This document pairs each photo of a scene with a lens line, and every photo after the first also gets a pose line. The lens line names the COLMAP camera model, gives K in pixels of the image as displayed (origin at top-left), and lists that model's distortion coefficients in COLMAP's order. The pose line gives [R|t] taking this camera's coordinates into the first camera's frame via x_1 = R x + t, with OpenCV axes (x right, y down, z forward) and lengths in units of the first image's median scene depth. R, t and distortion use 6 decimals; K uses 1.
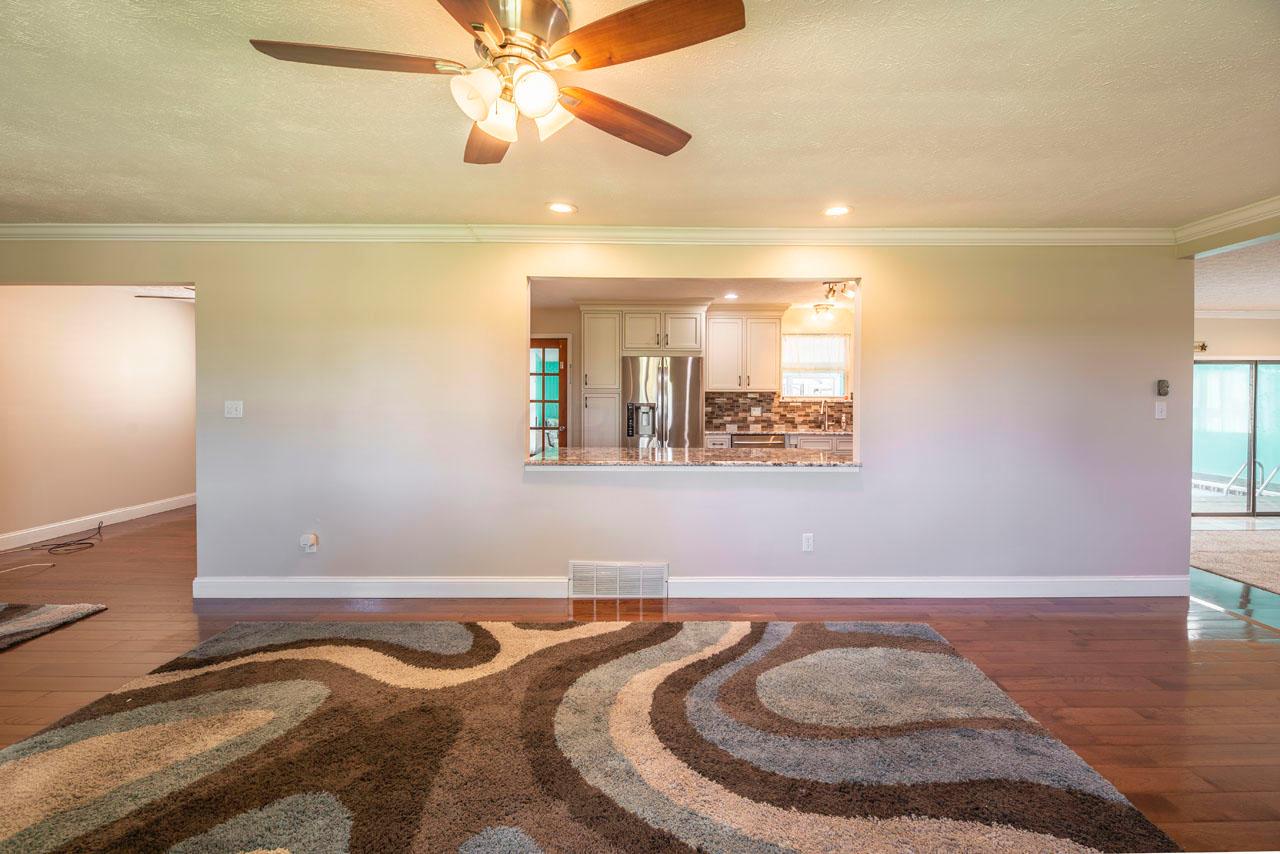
lens RADIAL K [[543.2, 0, 661.2], [0, 543.2, 404.4], [0, 0, 1]] dist [-0.002190, -0.003387]
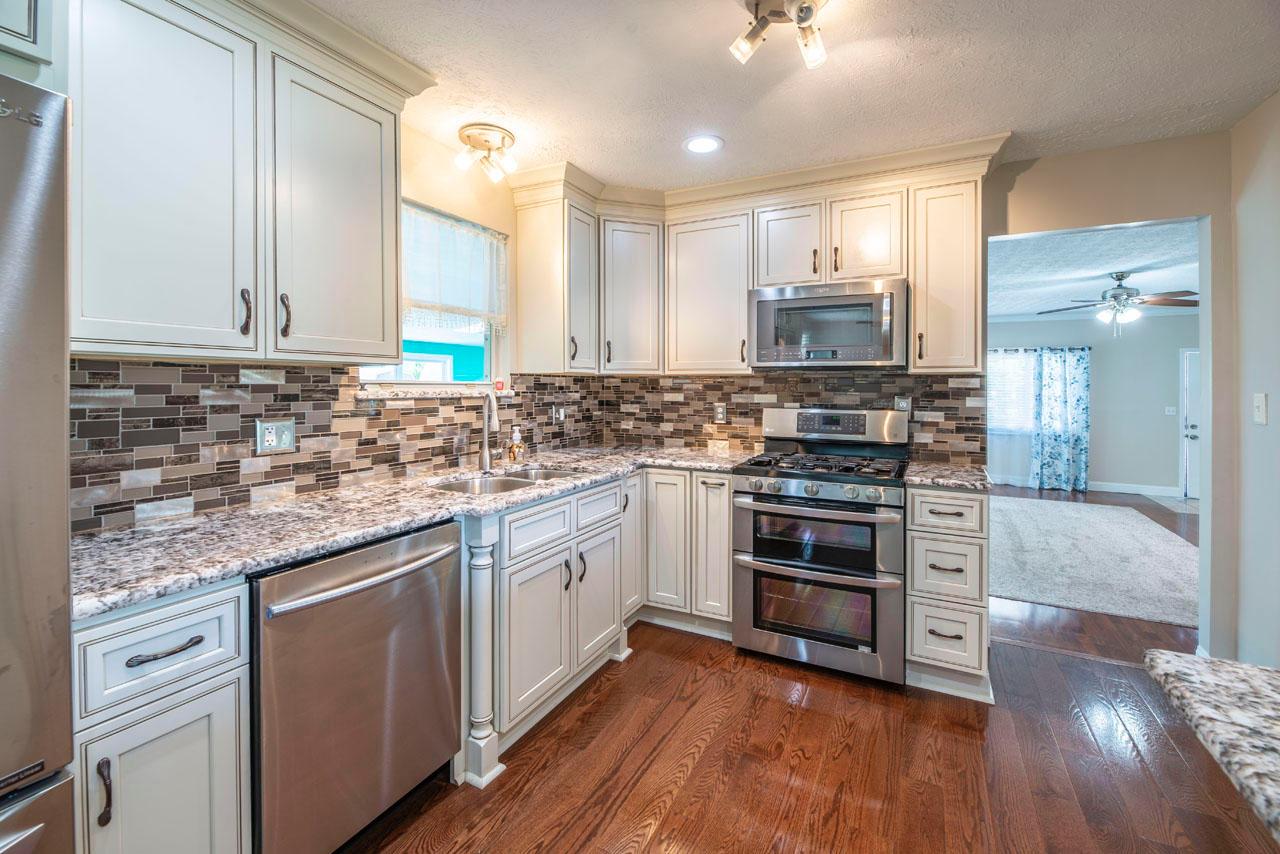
lens RADIAL K [[543.2, 0, 638.3], [0, 543.2, 387.9], [0, 0, 1]] dist [-0.002190, -0.003387]
pose [[0.460416, -0.004072, 0.887694, 0.017990], [0.010124, 0.999949, -0.000664, -0.008975], [-0.887646, 0.009293, 0.460433, 0.715589]]
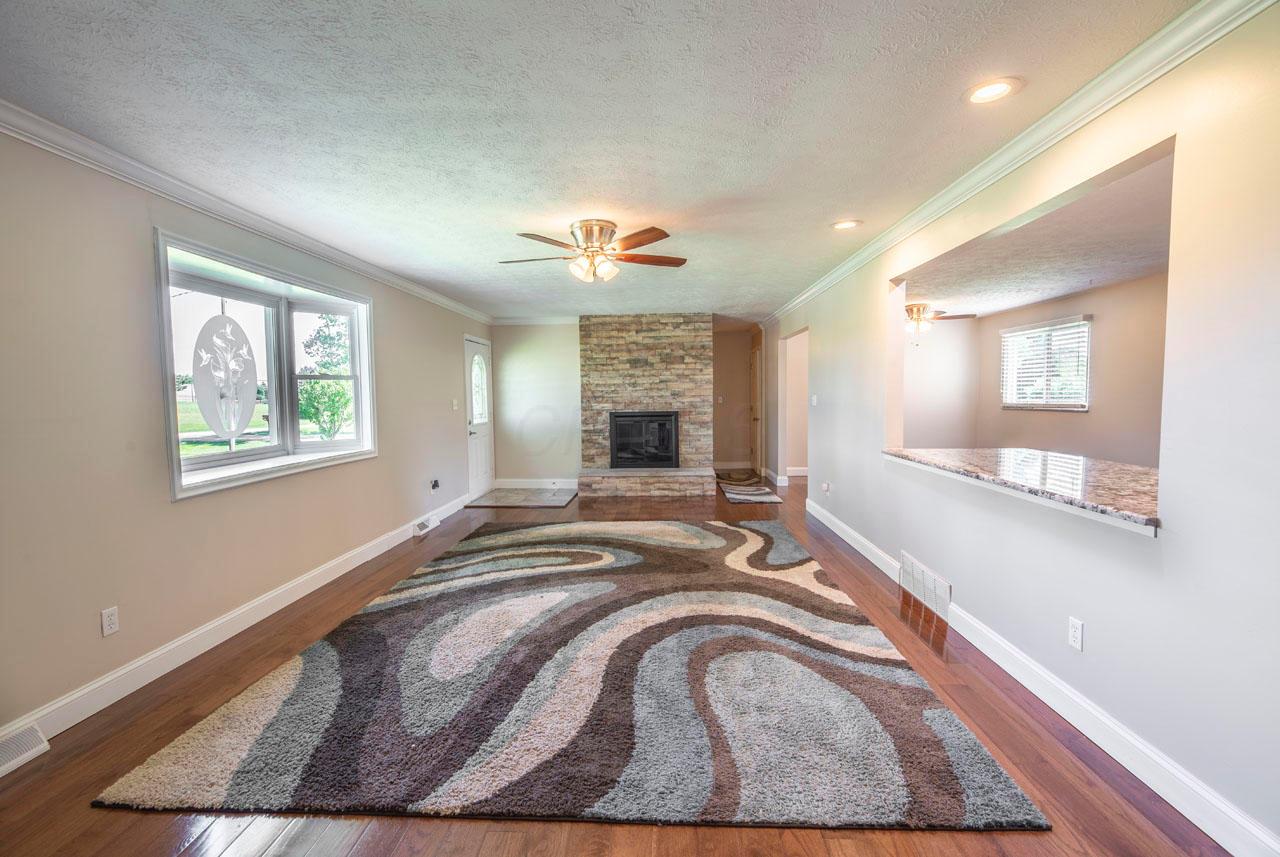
lens RADIAL K [[548.9, 0, 646.9], [0, 548.9, 432.4], [0, 0, 1]] dist [0.029791, 0.000282]
pose [[-0.037163, 0.067116, -0.997053, 0.473179], [-0.003991, 0.997724, 0.067310, -0.001593], [0.999301, 0.006481, -0.036810, 0.297811]]
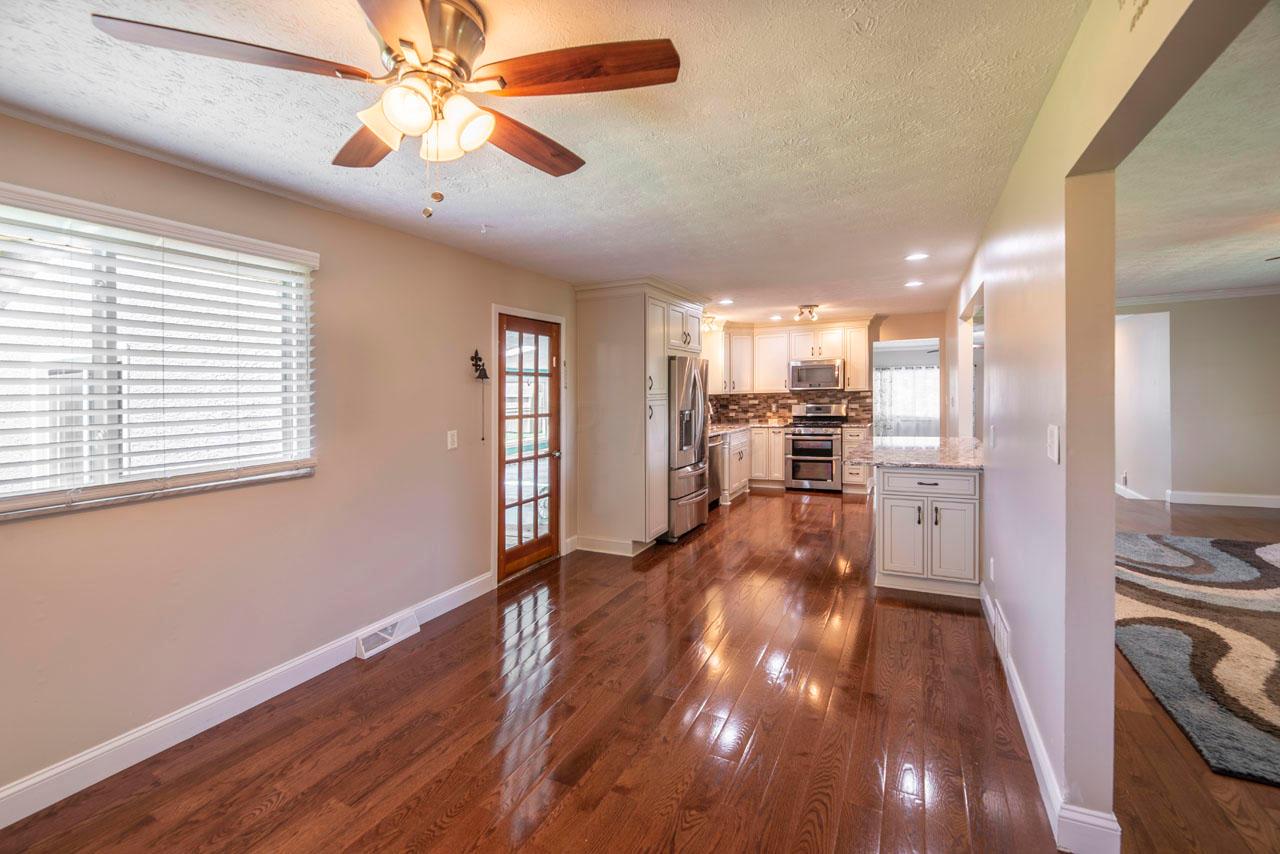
lens RADIAL K [[543.2, 0, 635.2], [0, 543.2, 417.5], [0, 0, 1]] dist [-0.002190, -0.003387]
pose [[0.450254, -0.052604, 0.891349, -0.753510], [0.039096, 0.998467, 0.039177, -0.024160], [-0.892044, 0.017208, 0.451621, 0.601460]]
